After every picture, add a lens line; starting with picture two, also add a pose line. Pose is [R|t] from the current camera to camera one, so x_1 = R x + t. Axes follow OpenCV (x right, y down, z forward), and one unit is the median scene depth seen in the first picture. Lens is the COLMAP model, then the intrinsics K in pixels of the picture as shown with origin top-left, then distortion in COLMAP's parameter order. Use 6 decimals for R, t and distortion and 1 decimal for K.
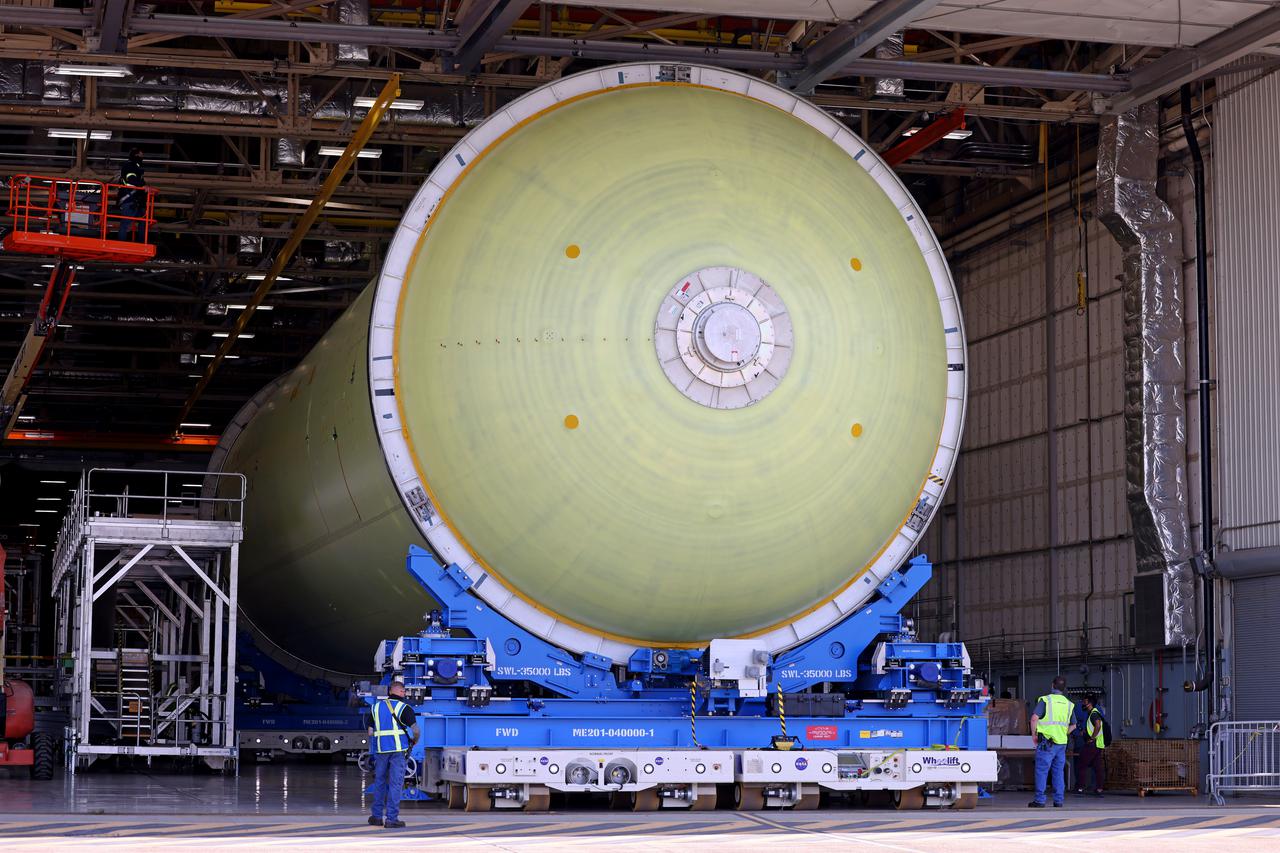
lens RADIAL K [[2659.0, 0, 640.0], [0, 2659.0, 426.5], [0, 0, 1]] dist [-0.078853, -0.143390]
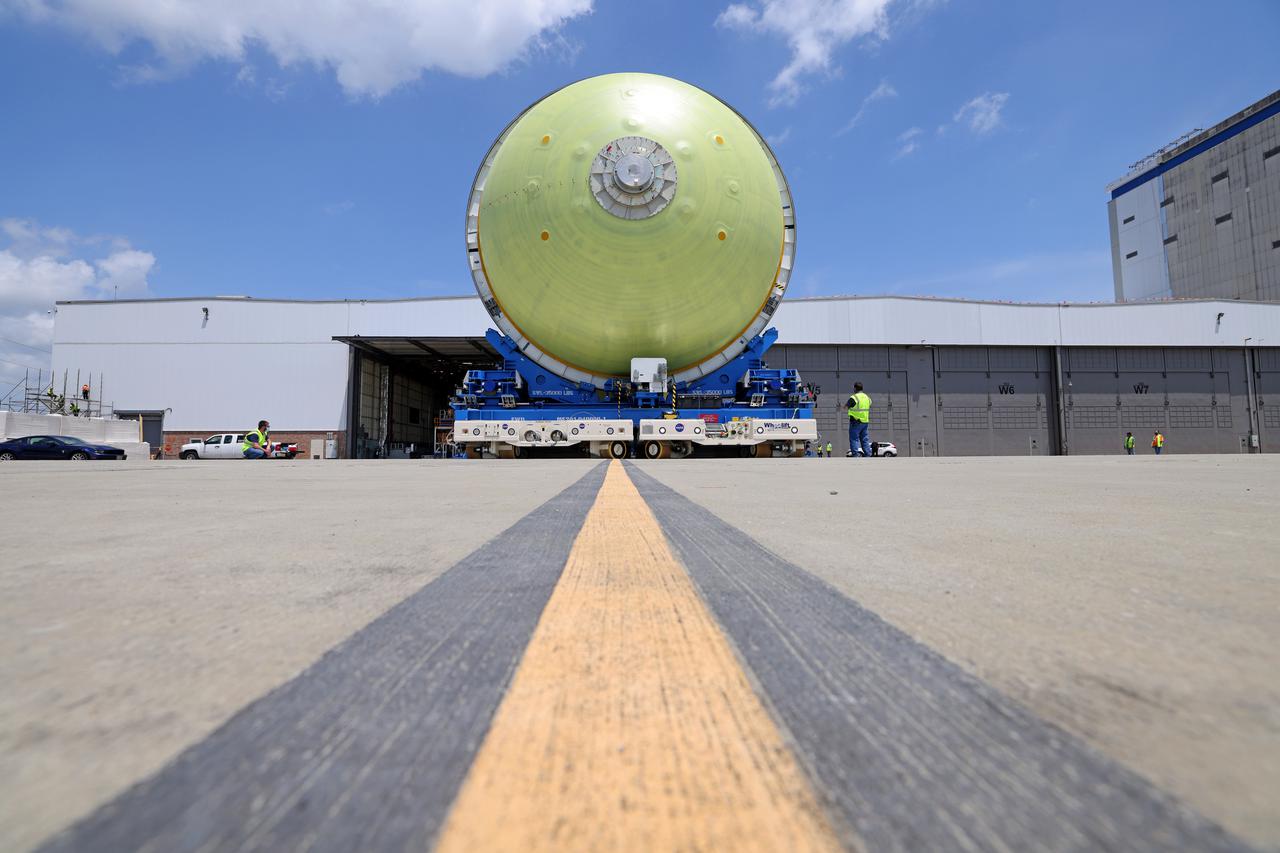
lens RADIAL K [[531.4, 0, 621.0], [0, 531.4, 421.9], [0, 0, 1]] dist [-0.035606, 0.000654]
pose [[0.973027, -0.034814, -0.228050, 0.094817], [0.036006, 0.999351, 0.001070, 0.119047], [0.227865, -0.009253, 0.973649, 0.679510]]
